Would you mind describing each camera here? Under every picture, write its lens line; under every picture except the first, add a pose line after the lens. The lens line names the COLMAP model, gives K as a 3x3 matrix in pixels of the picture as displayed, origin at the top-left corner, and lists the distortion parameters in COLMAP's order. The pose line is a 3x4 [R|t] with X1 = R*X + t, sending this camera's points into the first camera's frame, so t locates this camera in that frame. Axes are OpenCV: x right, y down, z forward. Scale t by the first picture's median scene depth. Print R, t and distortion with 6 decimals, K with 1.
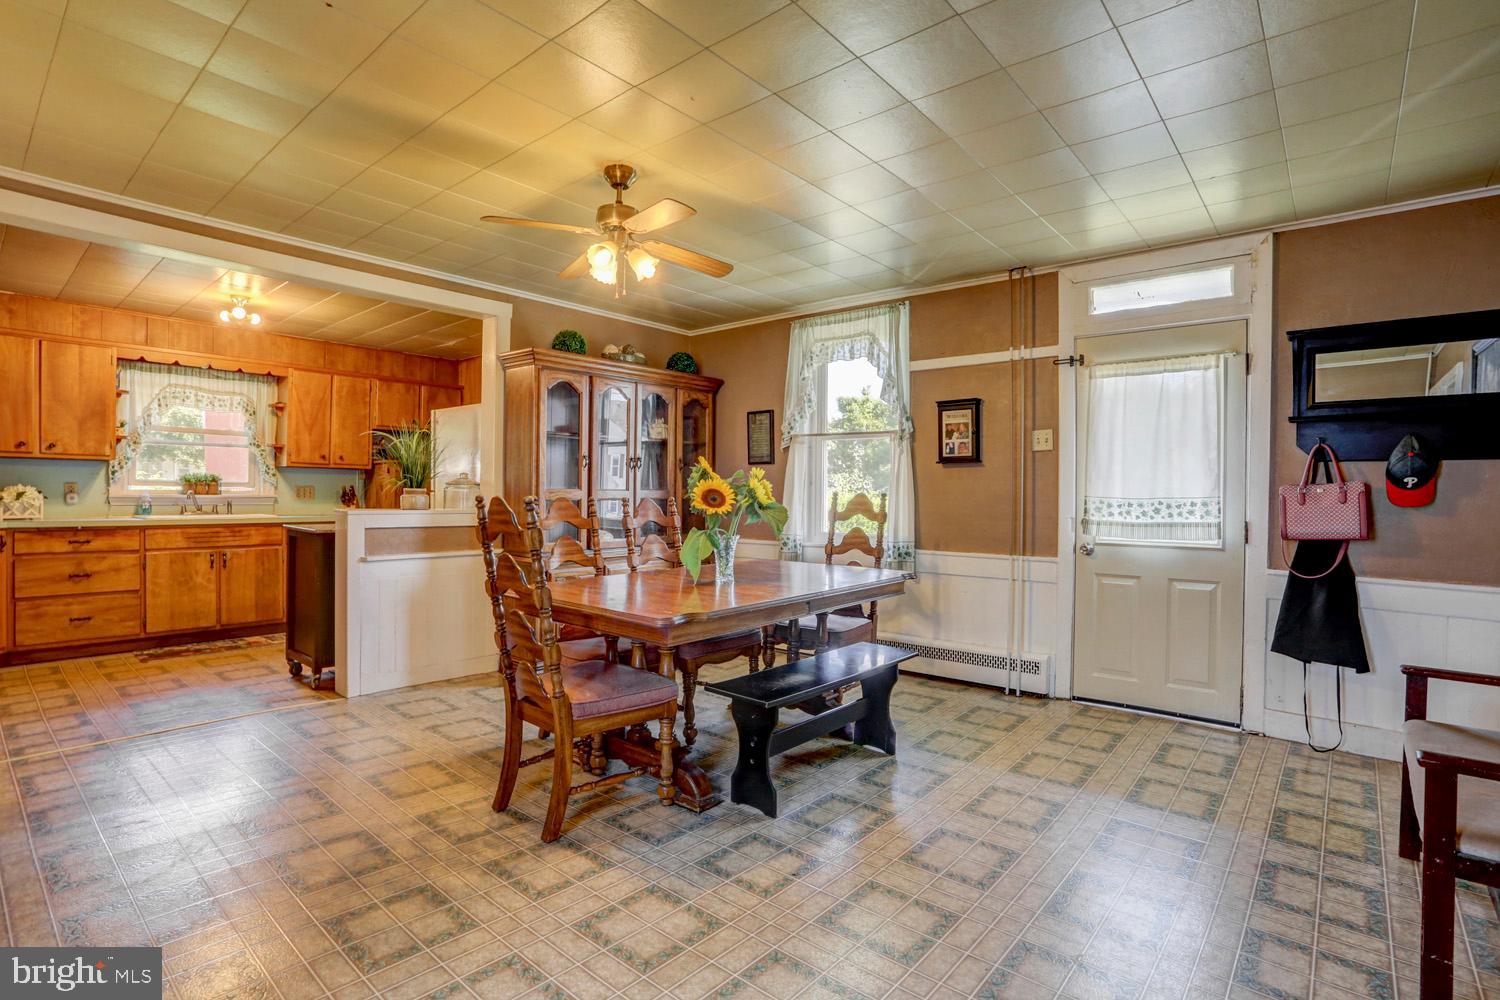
lens RADIAL K [[726.8, 0, 748.0], [0, 726.8, 500.4], [0, 0, 1]] dist [-0.074112, 0.032600]
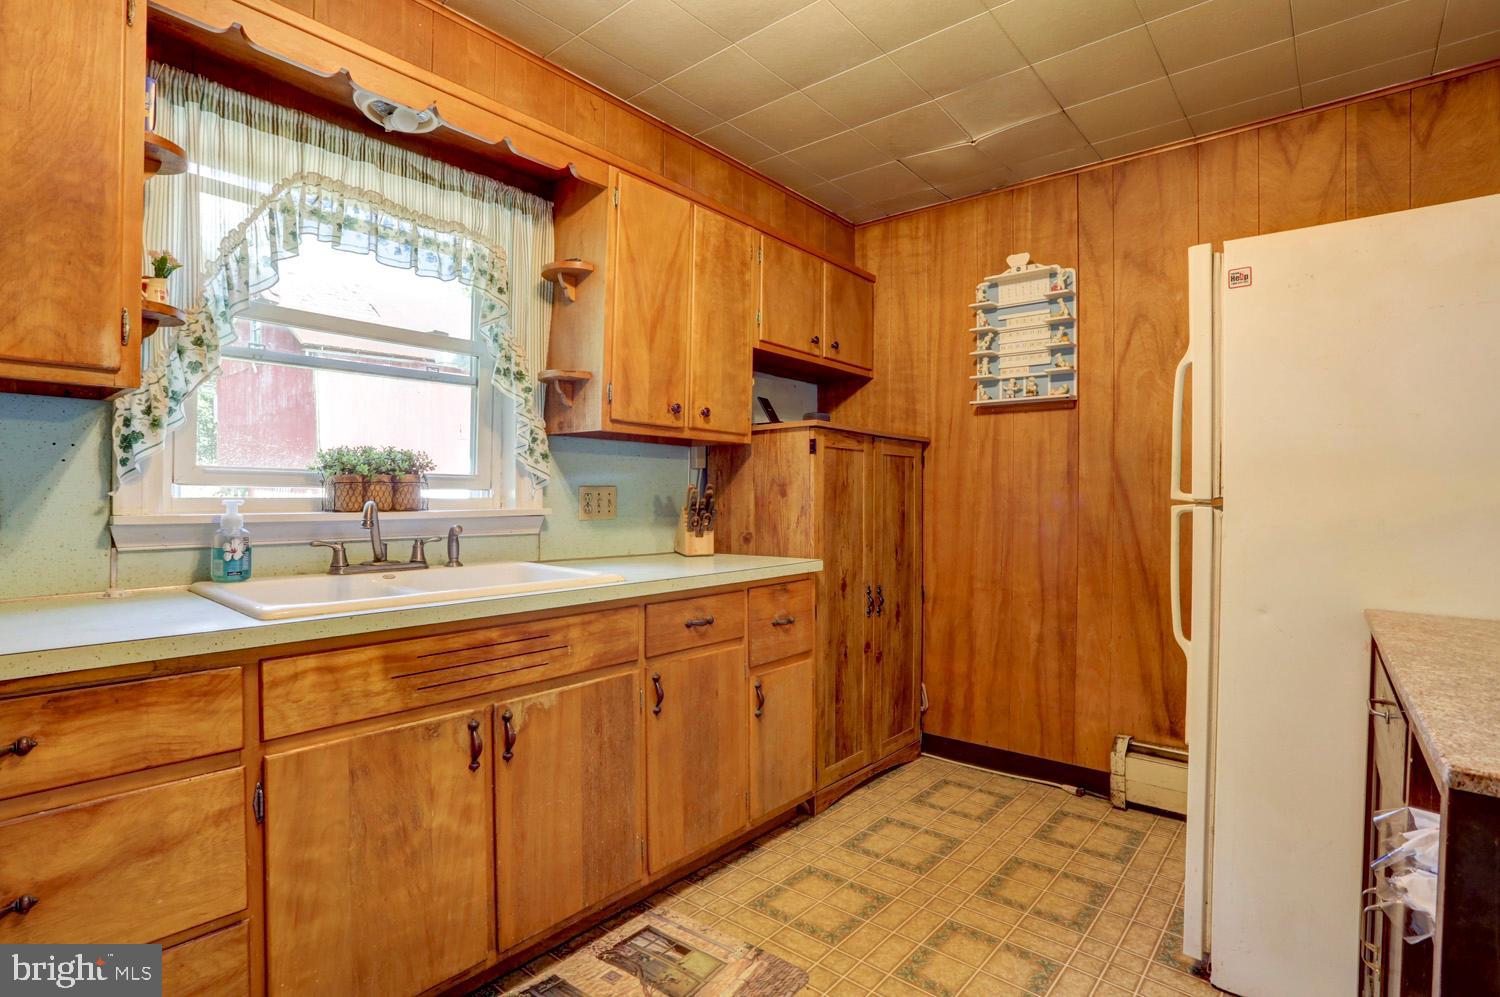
lens RADIAL K [[726.8, 0, 748.0], [0, 726.8, 498.9], [0, 0, 1]] dist [-0.074112, 0.032600]
pose [[0.999970, -0.005575, 0.005346, -0.652885], [0.005600, 0.999974, -0.004631, -0.012894], [-0.005320, 0.004661, 0.999975, 0.708577]]
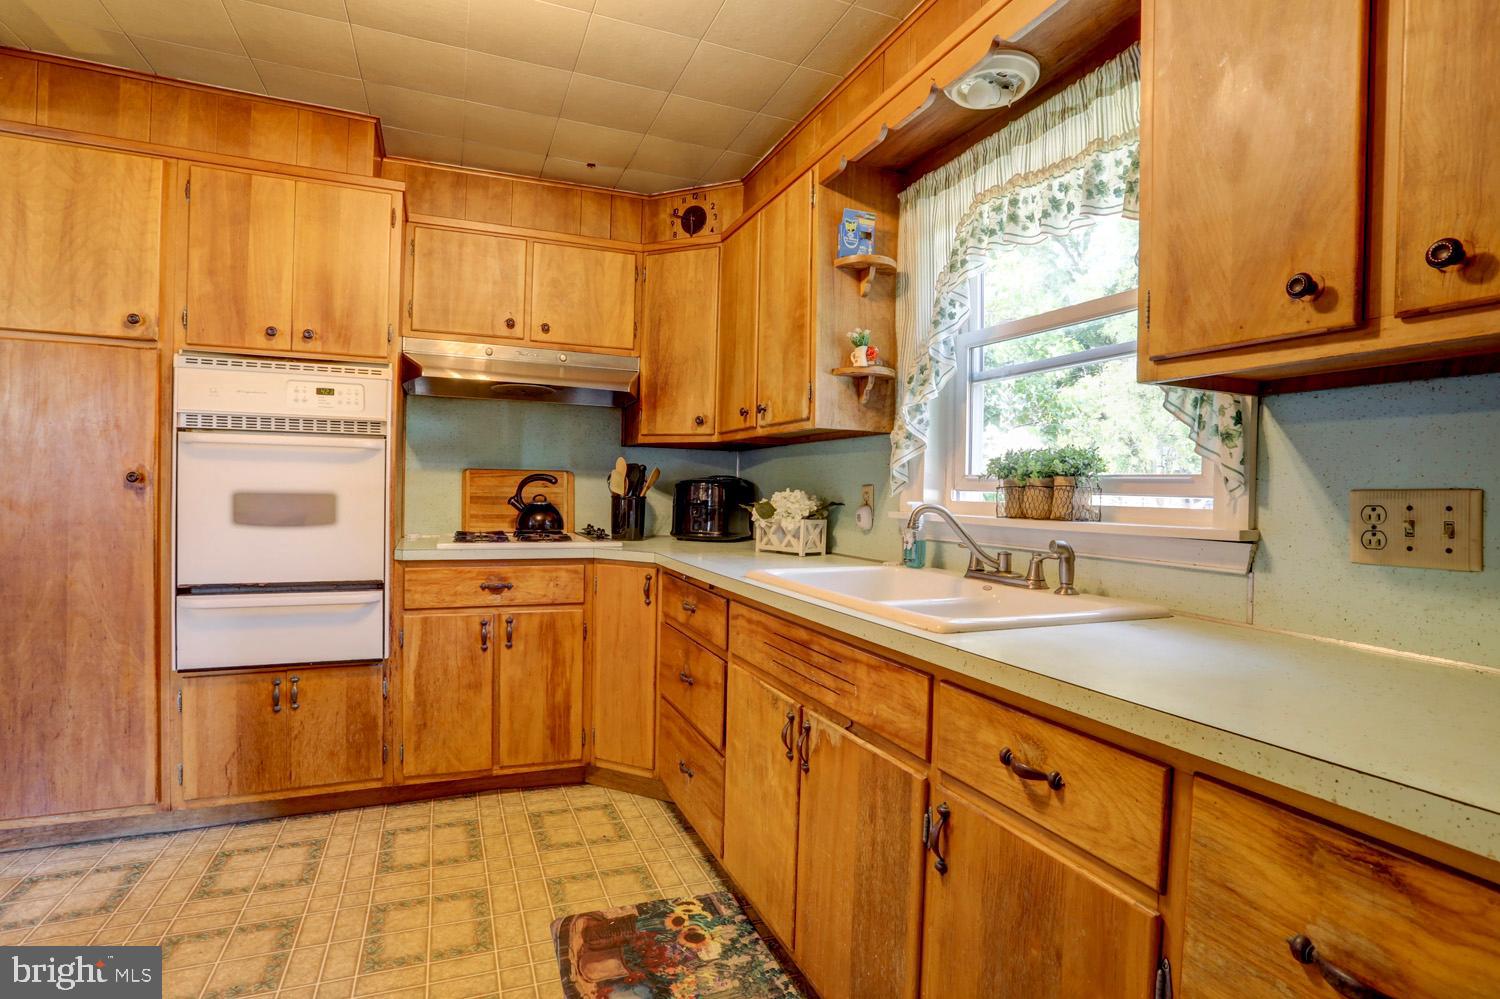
lens RADIAL K [[763.1, 0, 757.1], [0, 763.1, 498.3], [0, 0, 1]] dist [-0.070655, 0.000215]
pose [[-0.472313, -0.016739, -0.881272, -0.471867], [-0.039179, 0.999230, 0.002018, -0.014564], [0.880560, 0.035481, -0.472606, 1.137945]]
